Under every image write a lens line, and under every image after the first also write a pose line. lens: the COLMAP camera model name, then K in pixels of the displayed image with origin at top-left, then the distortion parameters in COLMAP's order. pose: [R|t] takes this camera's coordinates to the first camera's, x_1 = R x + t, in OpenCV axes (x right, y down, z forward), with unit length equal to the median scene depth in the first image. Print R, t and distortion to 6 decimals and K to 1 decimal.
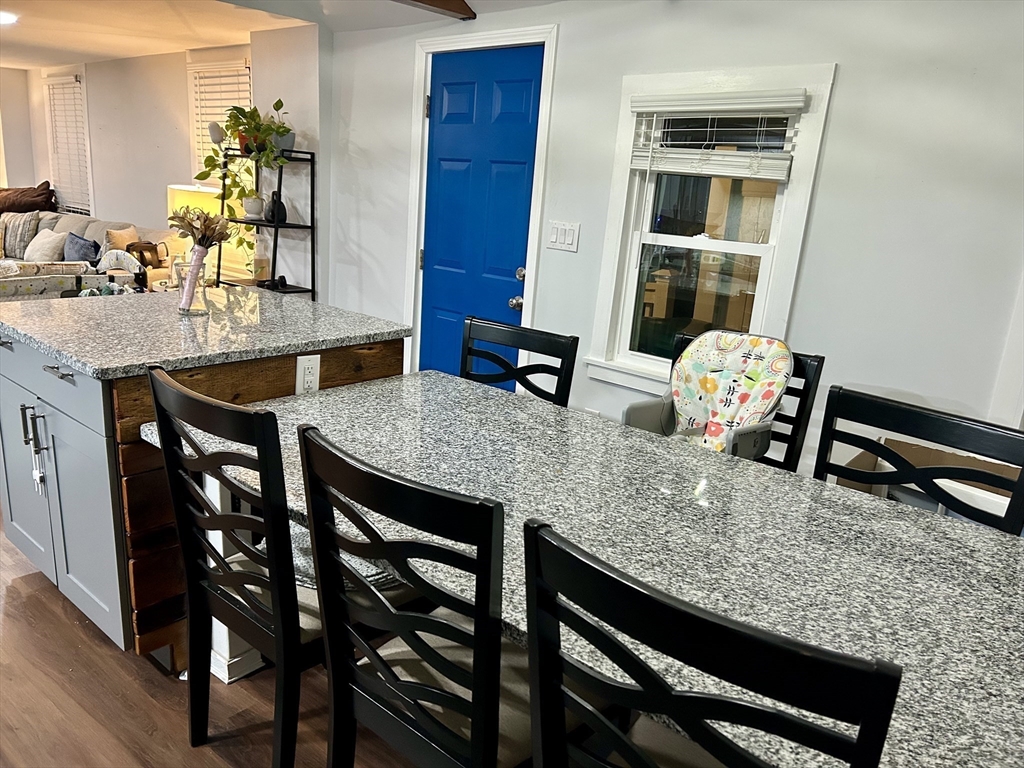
lens RADIAL K [[769.2, 0, 511.2], [0, 769.2, 391.7], [0, 0, 1]] dist [0.058915, -0.069911]
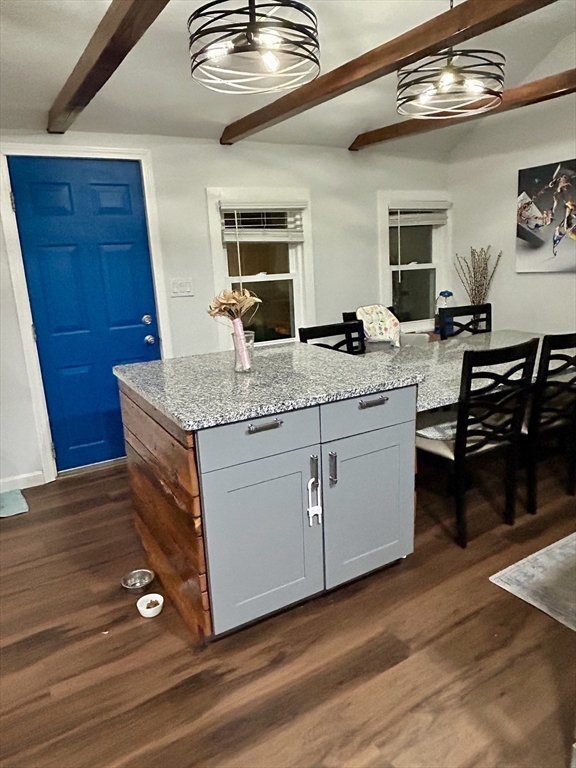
lens RADIAL K [[532.4, 0, 292.8], [0, 532.4, 384.2], [0, 0, 1]] dist [0.004660, -0.011137]
pose [[0.300995, -0.305084, 0.903508, -1.256282], [0.303582, 0.928808, 0.212492, -0.257742], [-0.904013, 0.210330, 0.372184, 0.634383]]
